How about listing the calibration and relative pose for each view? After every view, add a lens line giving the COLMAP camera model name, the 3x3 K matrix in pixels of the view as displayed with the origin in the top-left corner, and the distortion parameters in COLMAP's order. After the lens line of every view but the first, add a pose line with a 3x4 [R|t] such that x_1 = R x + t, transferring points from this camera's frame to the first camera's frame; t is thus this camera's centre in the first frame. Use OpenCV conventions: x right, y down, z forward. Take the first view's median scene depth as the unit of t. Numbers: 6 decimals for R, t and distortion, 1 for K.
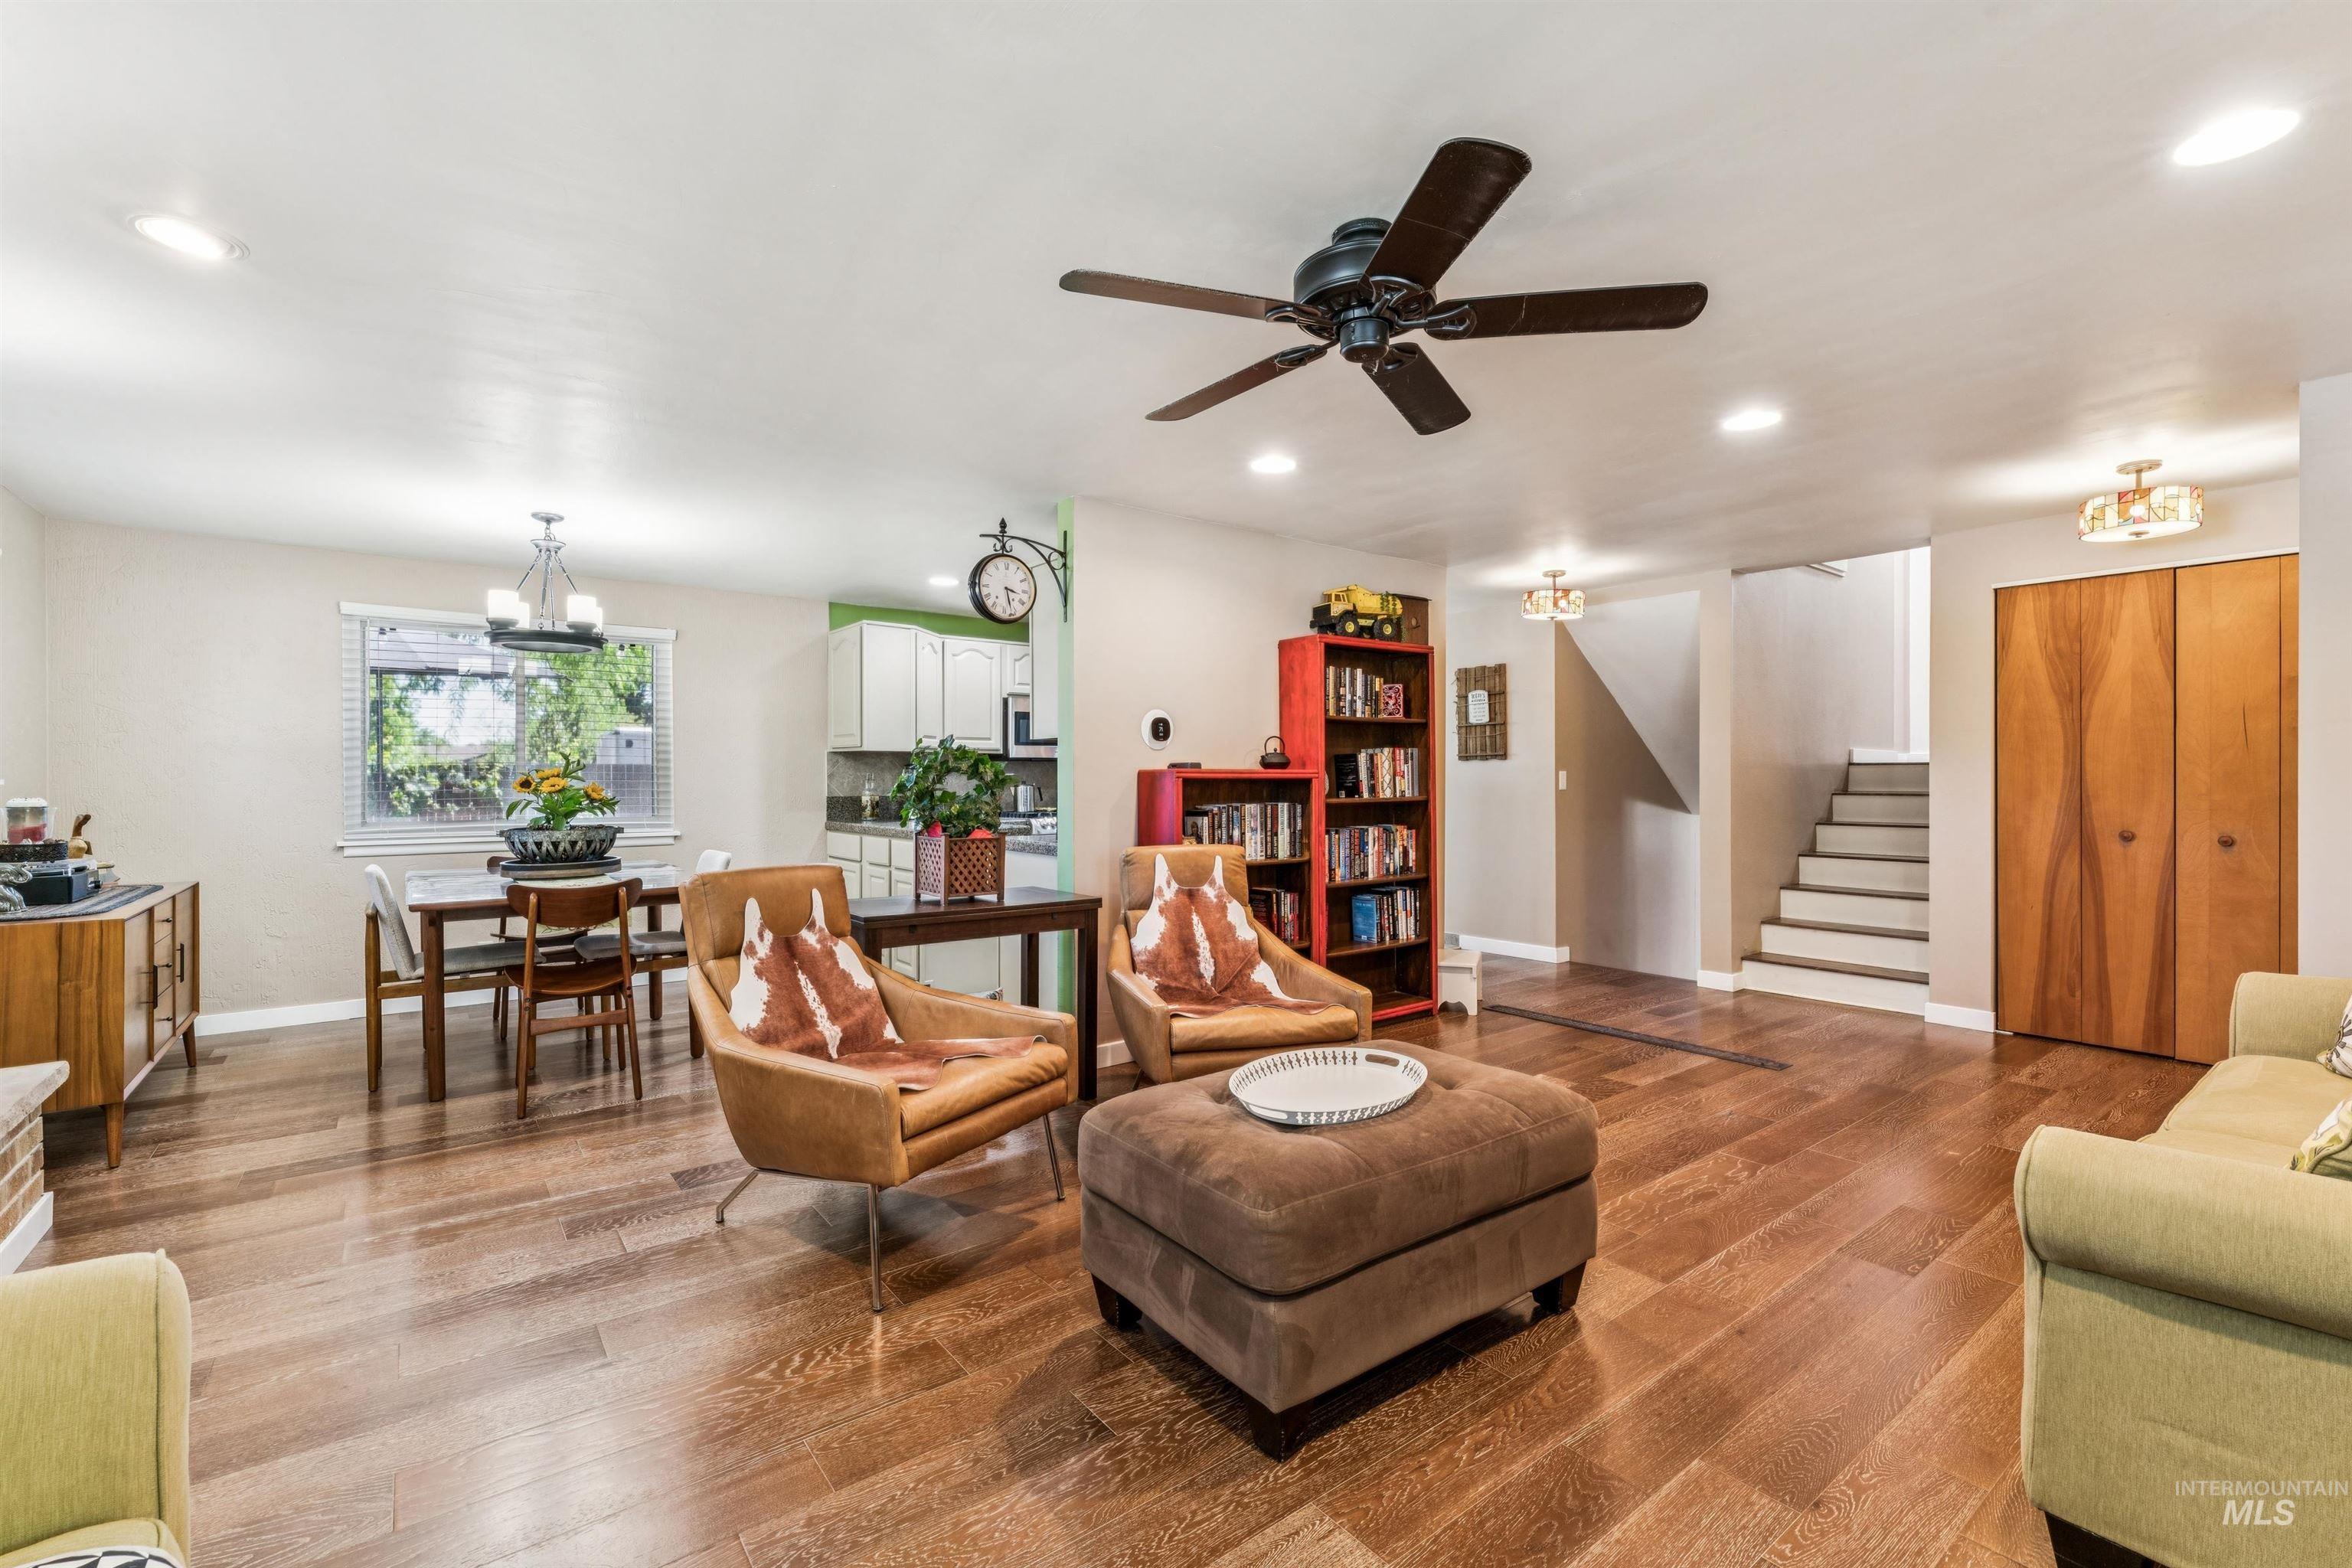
lens RADIAL K [[1021.7, 0, 1185.2], [0, 1021.7, 780.1], [0, 0, 1]] dist [-0.004422, 0.000014]
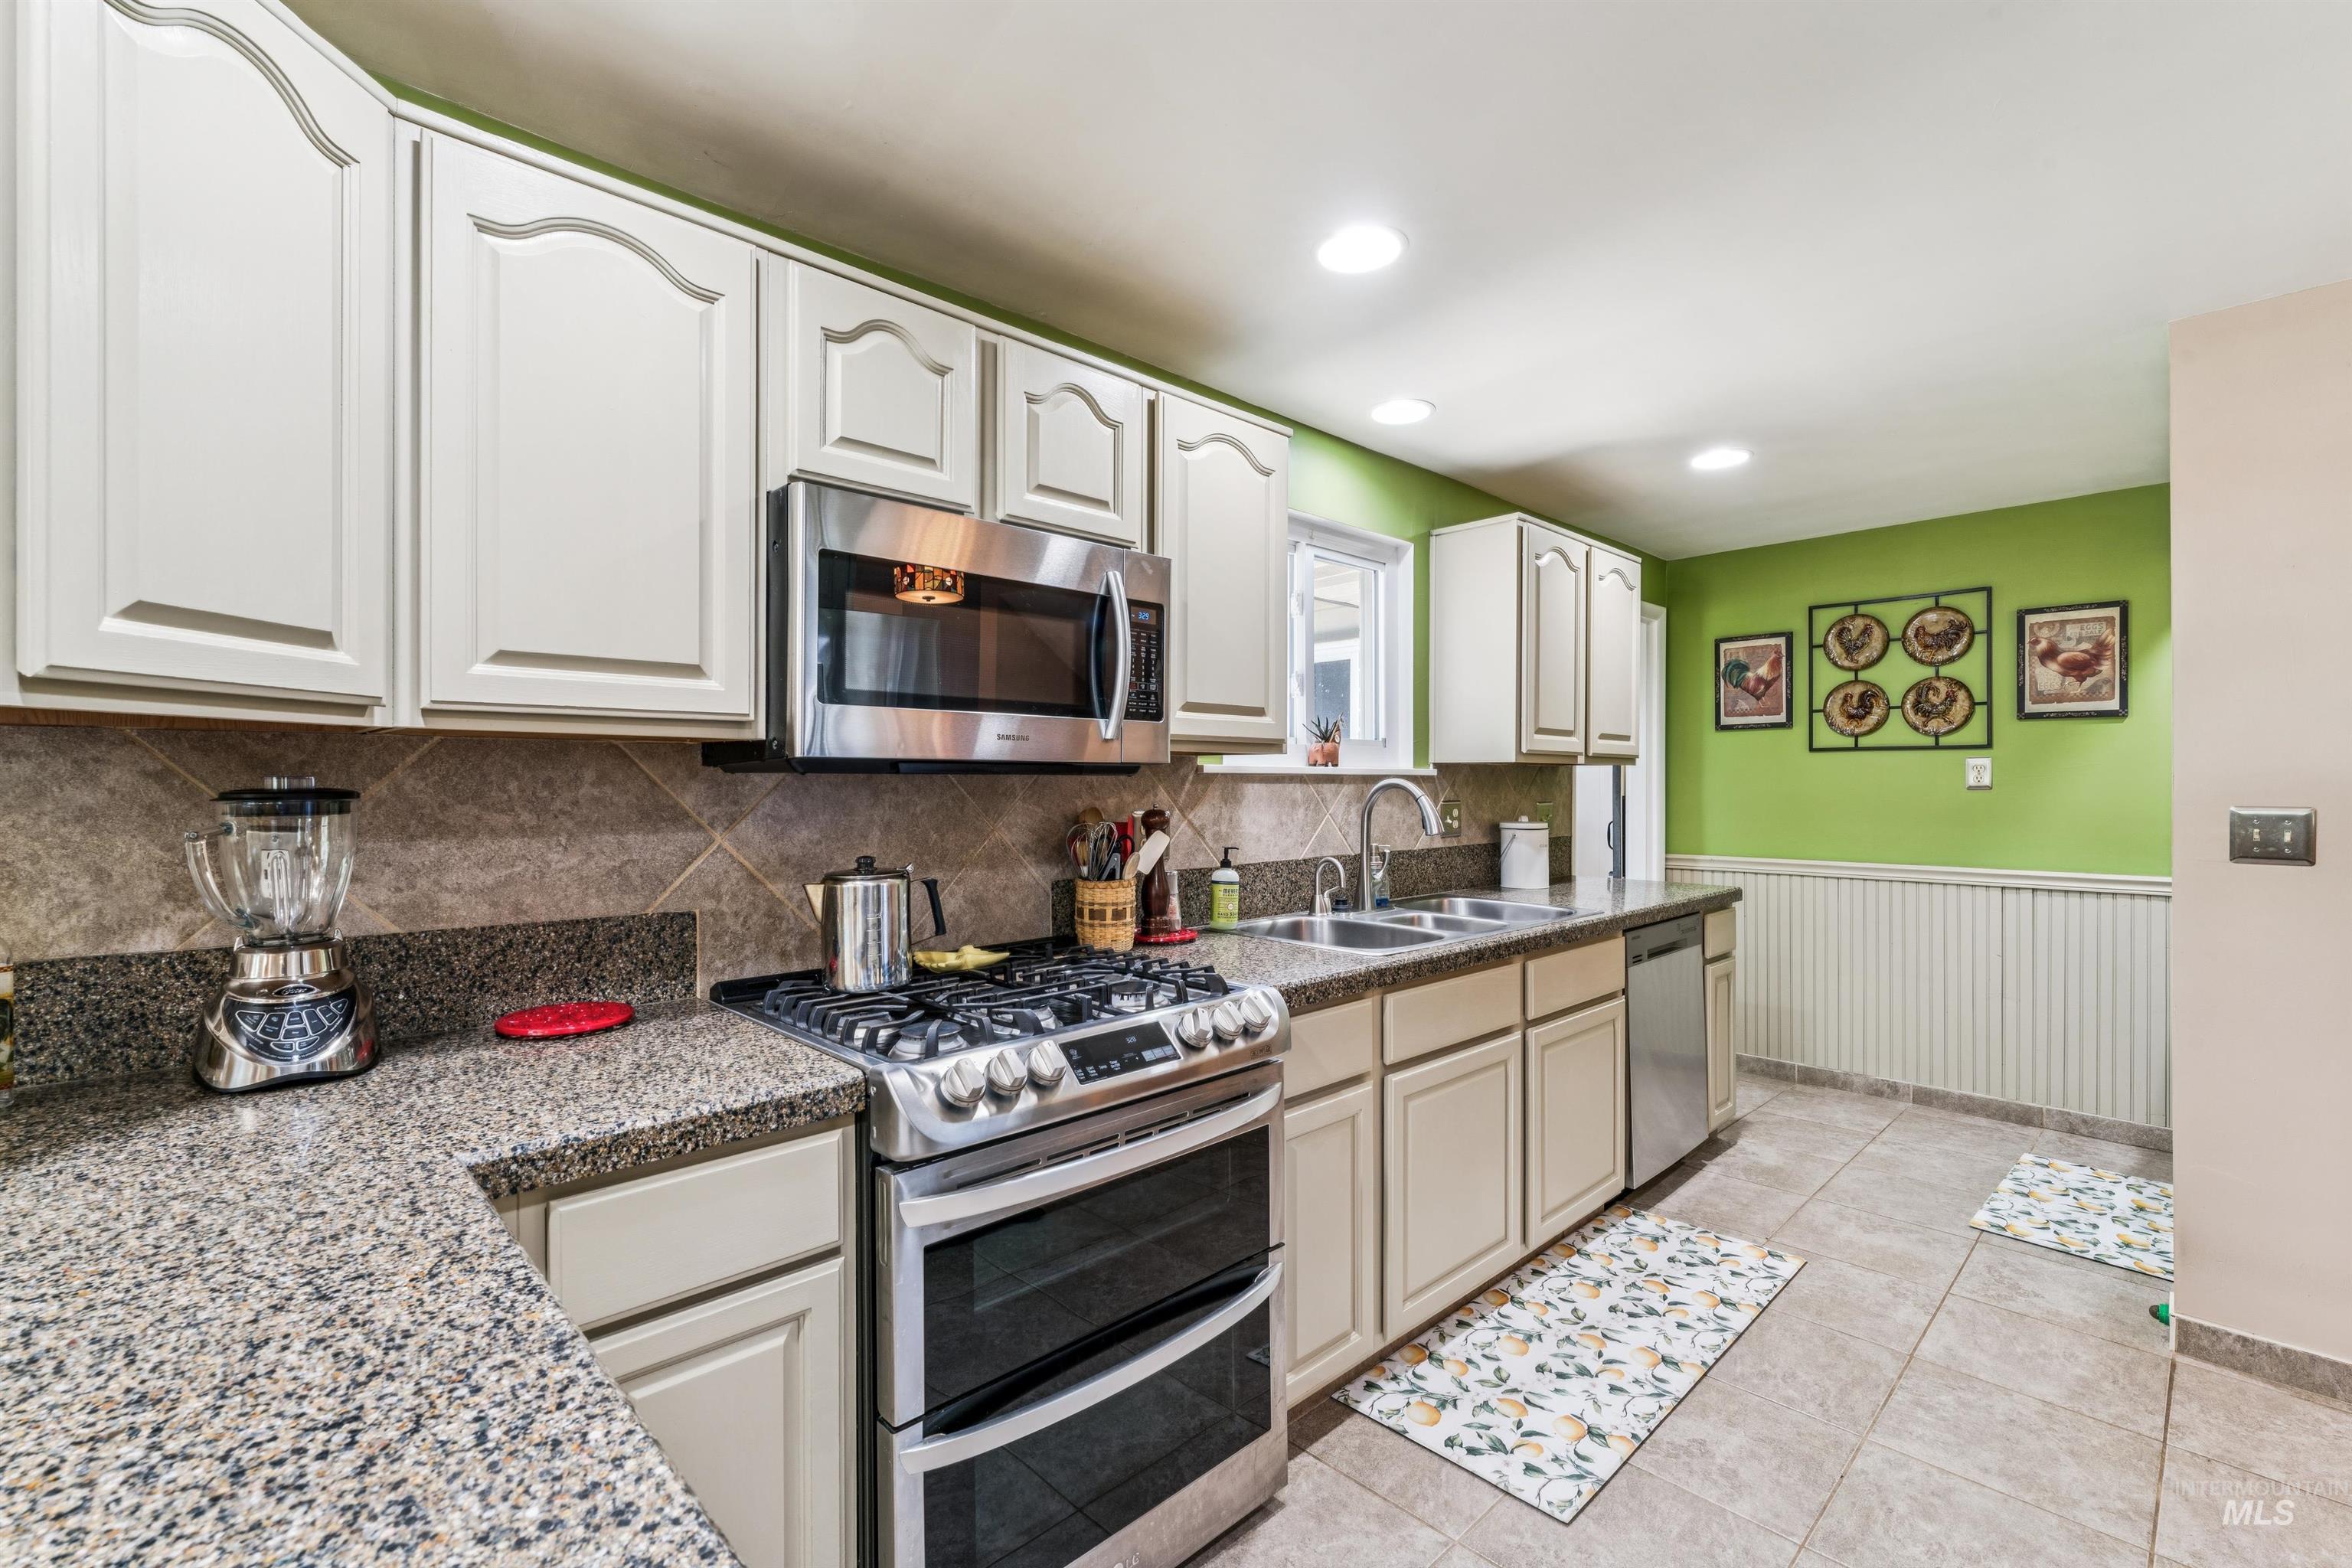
lens RADIAL K [[1021.7, 0, 1181.6], [0, 1021.7, 783.7], [0, 0, 1]] dist [-0.004422, 0.000014]
pose [[0.993687, 0.003272, 0.112136, -0.180675], [-0.003083, 0.999994, -0.001854, -0.026004], [-0.112141, 0.001497, 0.993691, 1.223462]]
